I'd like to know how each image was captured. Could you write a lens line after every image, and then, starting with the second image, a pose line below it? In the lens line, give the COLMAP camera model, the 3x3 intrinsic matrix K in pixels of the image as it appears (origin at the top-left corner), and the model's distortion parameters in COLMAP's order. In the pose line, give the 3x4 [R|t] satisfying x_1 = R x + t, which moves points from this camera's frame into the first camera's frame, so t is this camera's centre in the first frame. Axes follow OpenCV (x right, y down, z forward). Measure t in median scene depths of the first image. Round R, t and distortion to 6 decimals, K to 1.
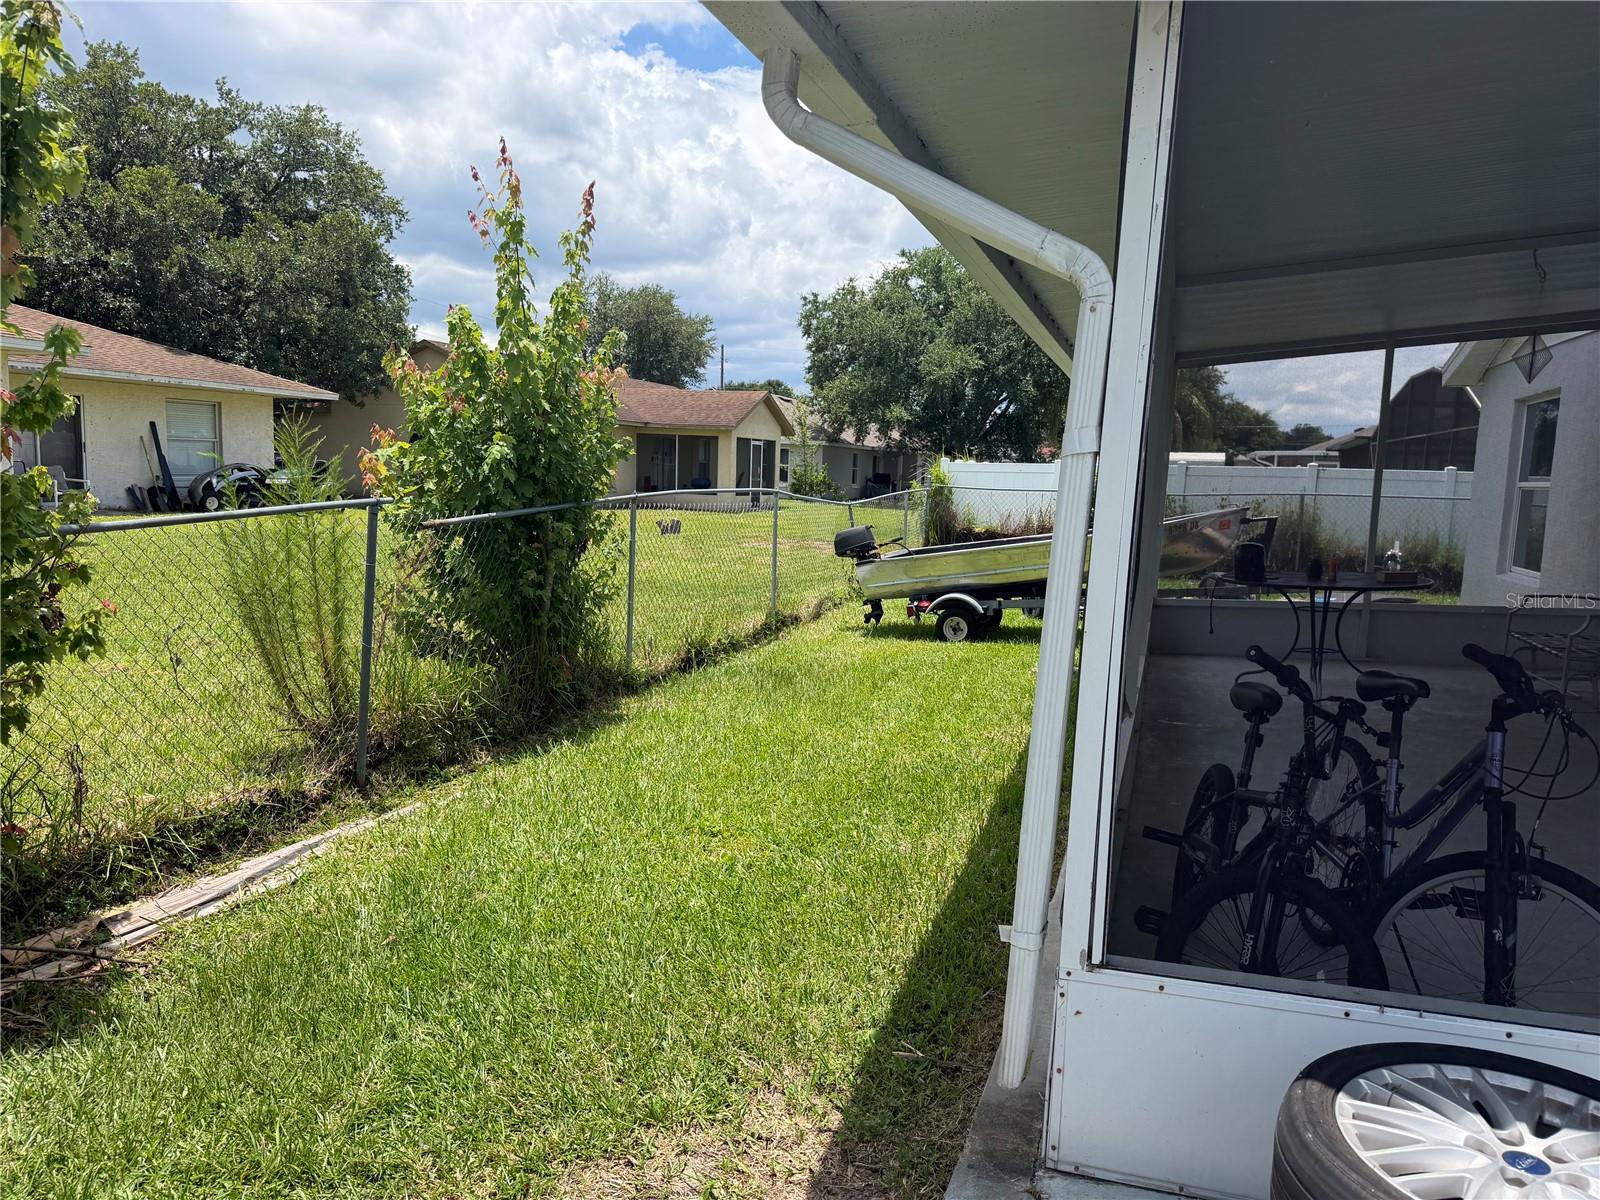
lens RADIAL K [[1131.3, 0, 794.5], [0, 1131.3, 602.8], [0, 0, 1]] dist [0.197141, -0.401994]
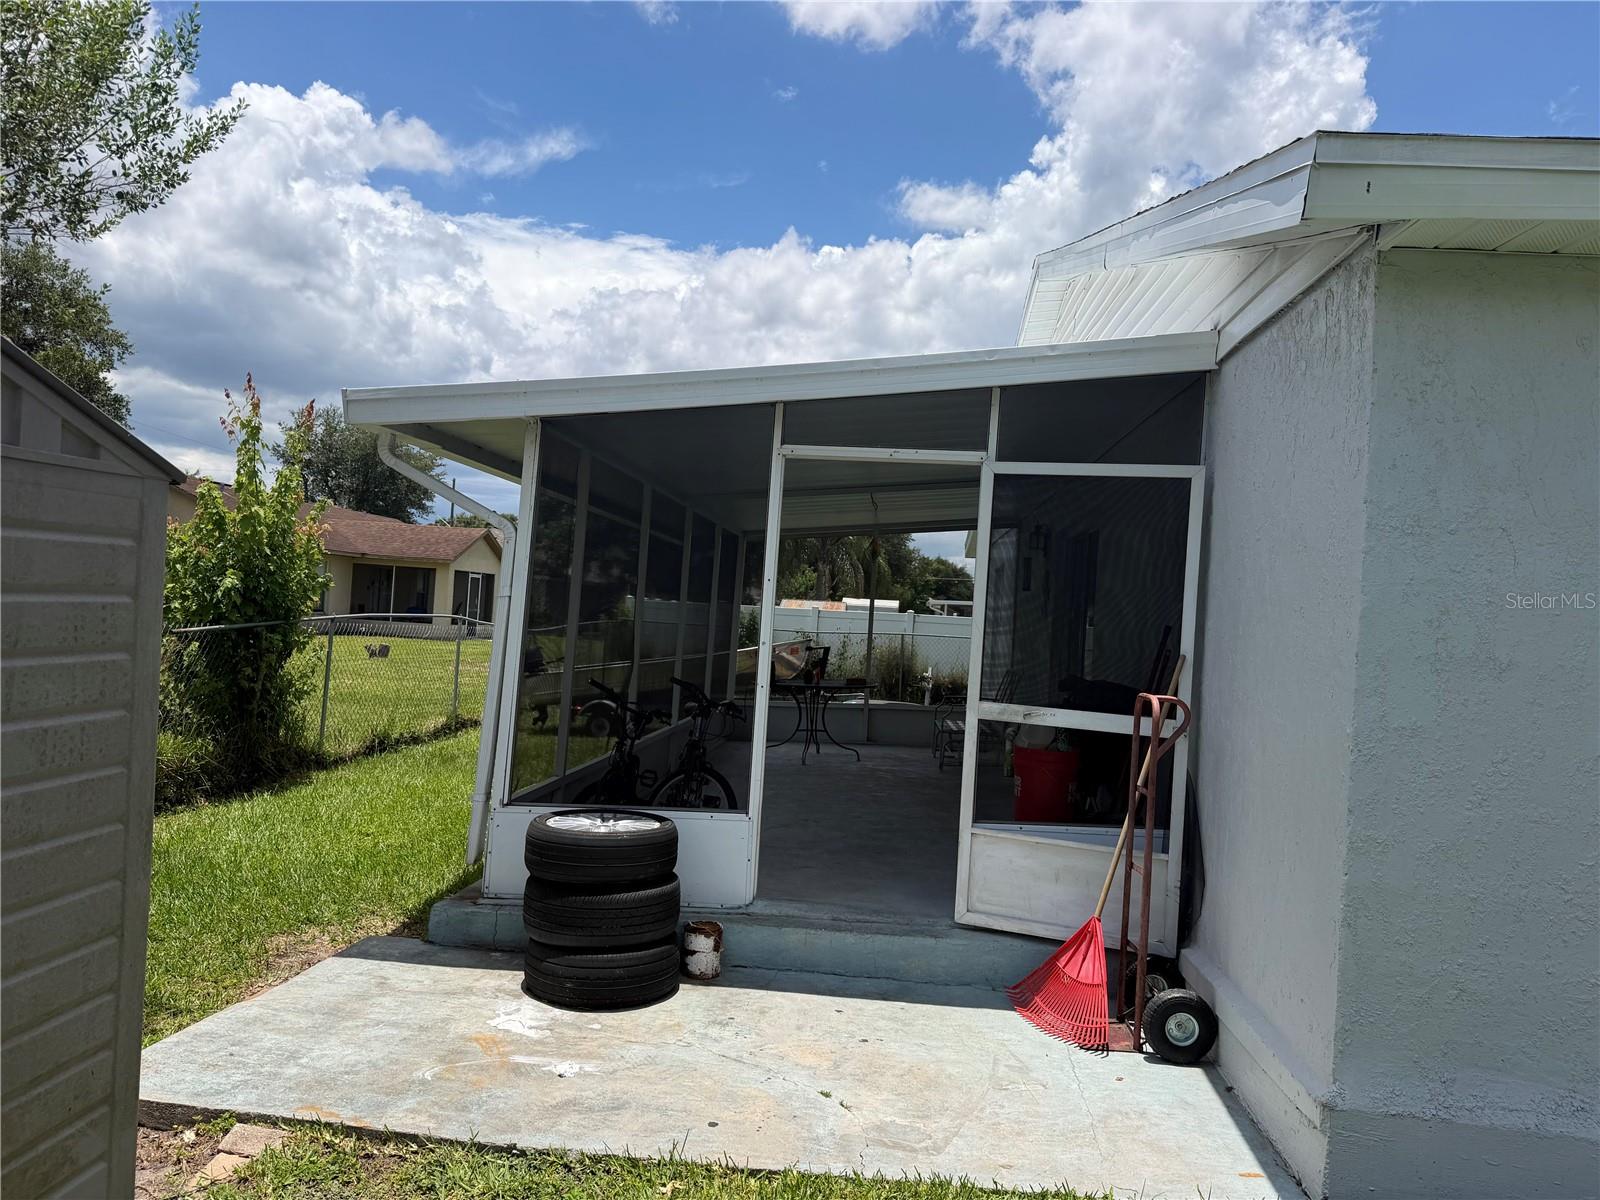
lens RADIAL K [[1169.4, 0, 822.9], [0, 1169.4, 581.8], [0, 0, 1]] dist [0.024241, -0.051471]
pose [[0.971132, 0.033025, 0.236246, 0.068081], [-0.000157, 0.990459, -0.137811, 0.041051], [-0.238543, 0.133795, 0.961871, -0.347628]]
